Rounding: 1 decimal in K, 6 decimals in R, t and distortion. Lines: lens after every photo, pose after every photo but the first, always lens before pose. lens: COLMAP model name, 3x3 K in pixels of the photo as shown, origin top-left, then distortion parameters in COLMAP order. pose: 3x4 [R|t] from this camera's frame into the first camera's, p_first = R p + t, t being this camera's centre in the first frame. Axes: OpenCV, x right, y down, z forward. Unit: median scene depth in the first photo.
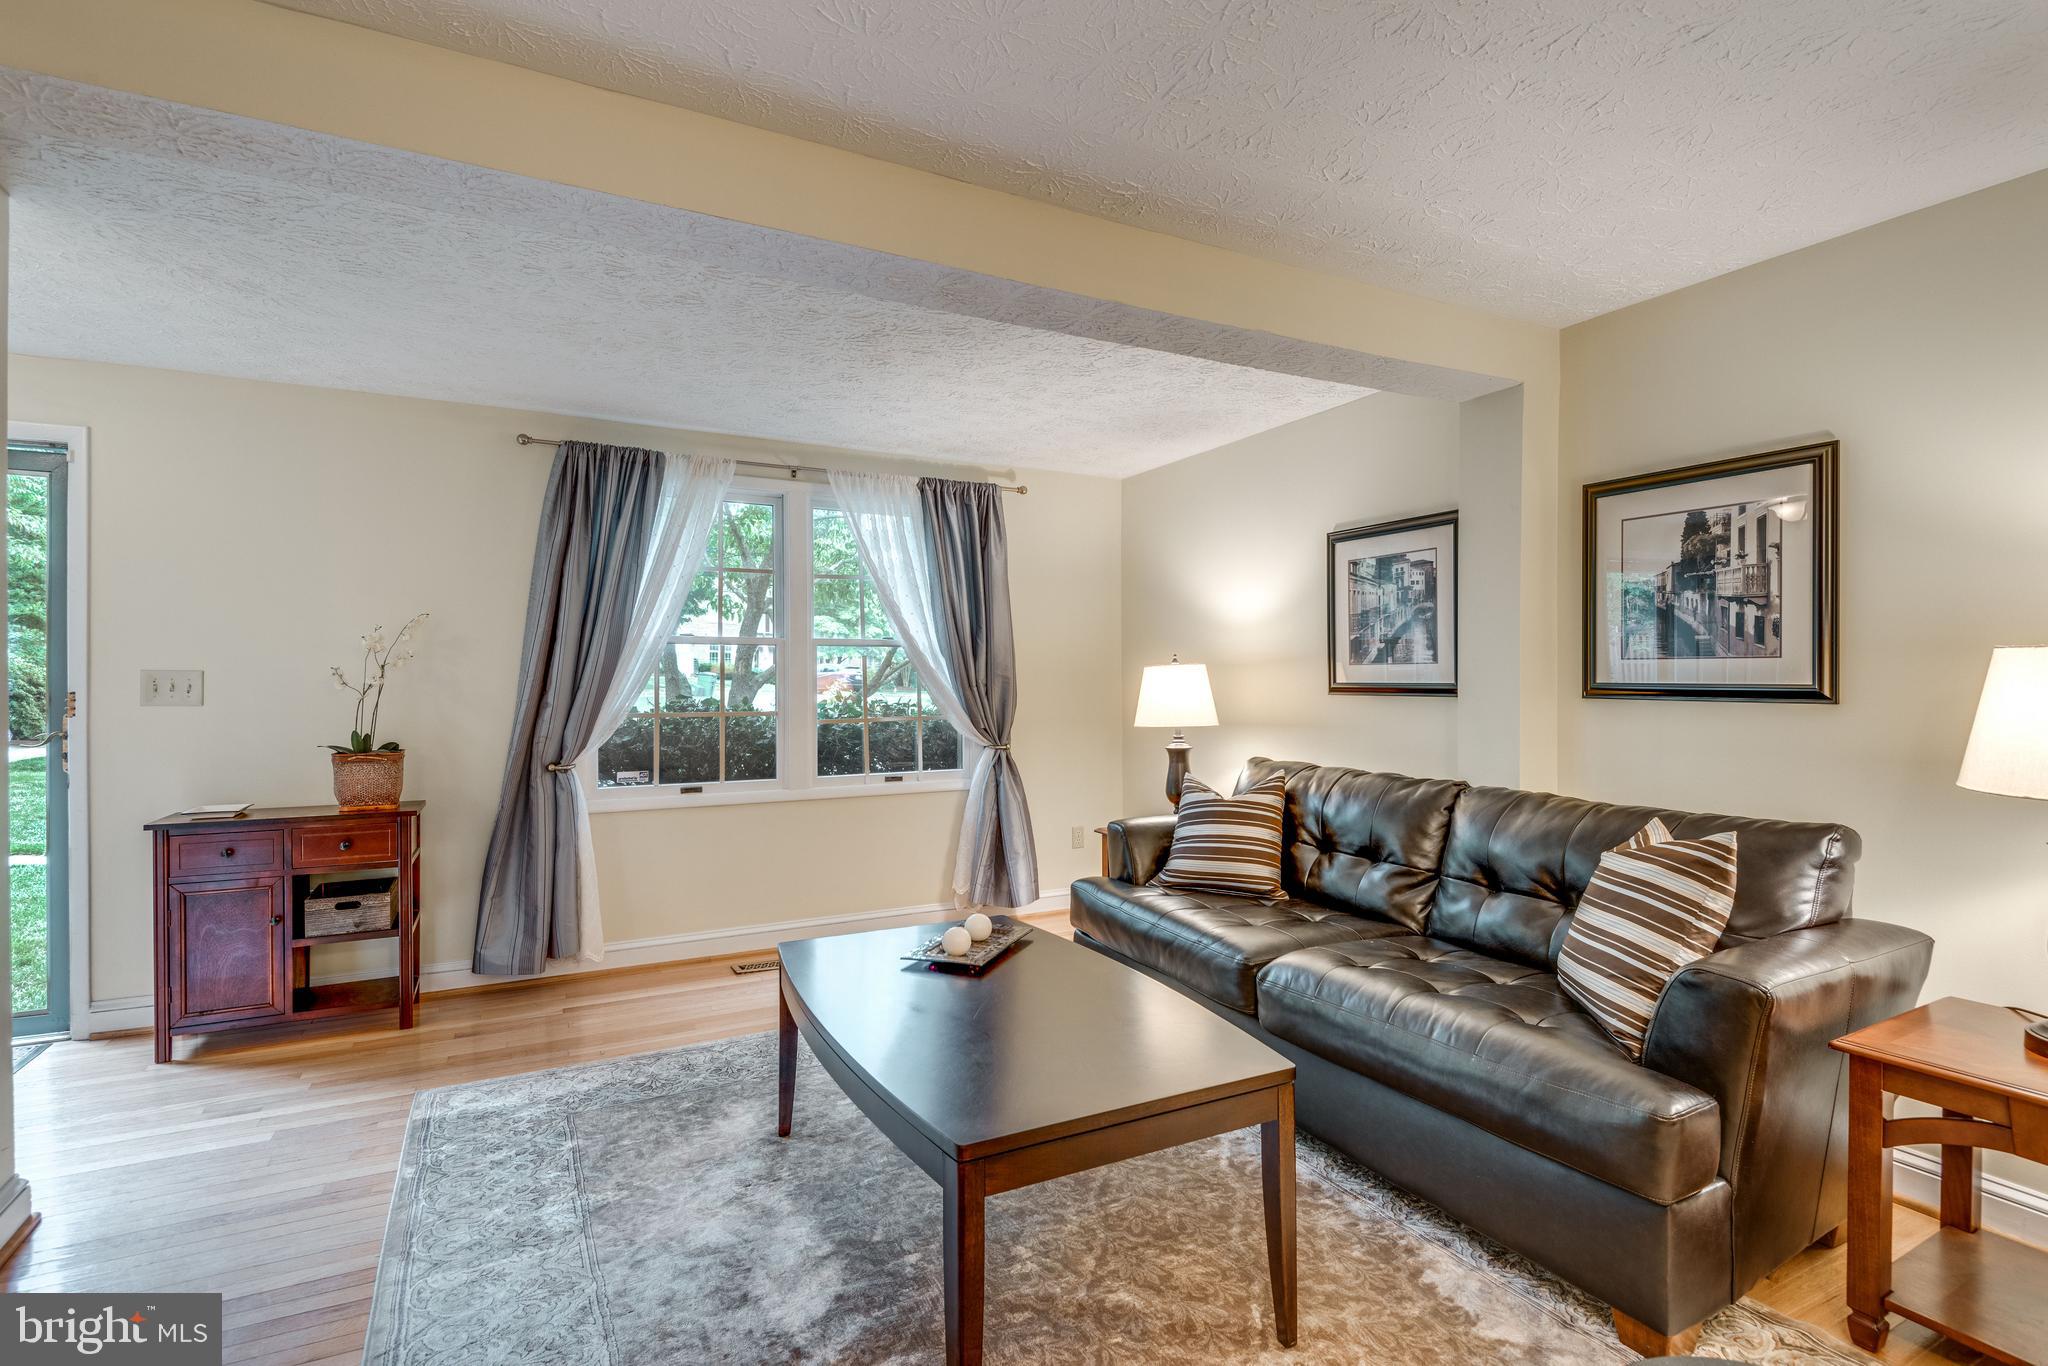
lens RADIAL K [[981.9, 0, 1041.3], [0, 981.9, 675.6], [0, 0, 1]] dist [0.002201, -0.000633]
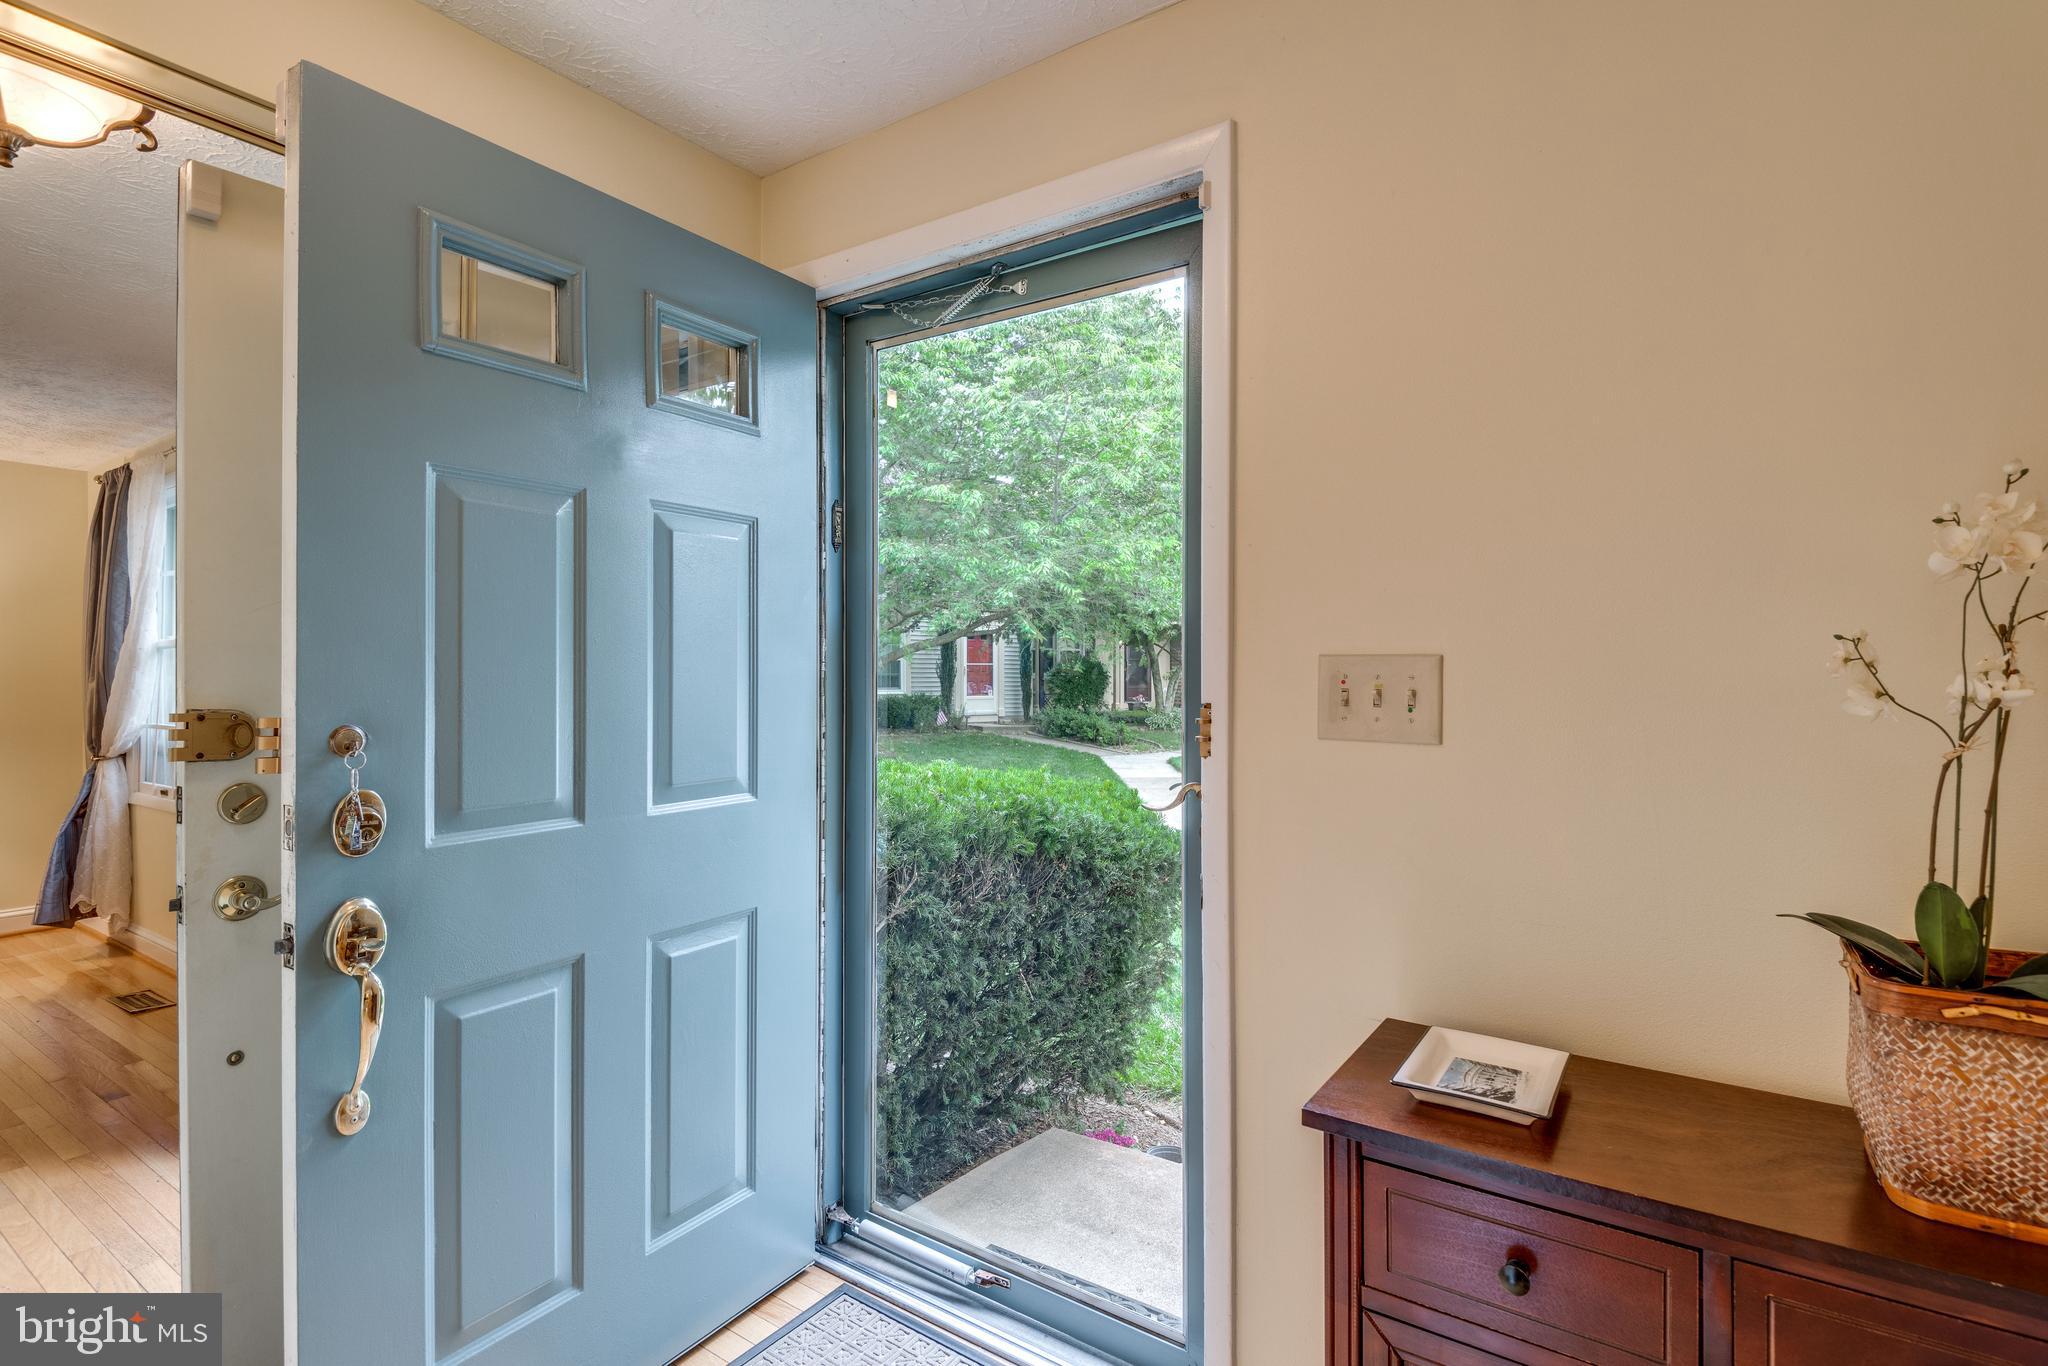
lens RADIAL K [[981.9, 0, 1041.3], [0, 981.9, 675.6], [0, 0, 1]] dist [0.002201, -0.000633]
pose [[0.478926, 0.005539, -0.877838, -0.339484], [0.002581, 0.999967, 0.007718, 0.000129], [0.877851, -0.005962, 0.478896, 0.390686]]
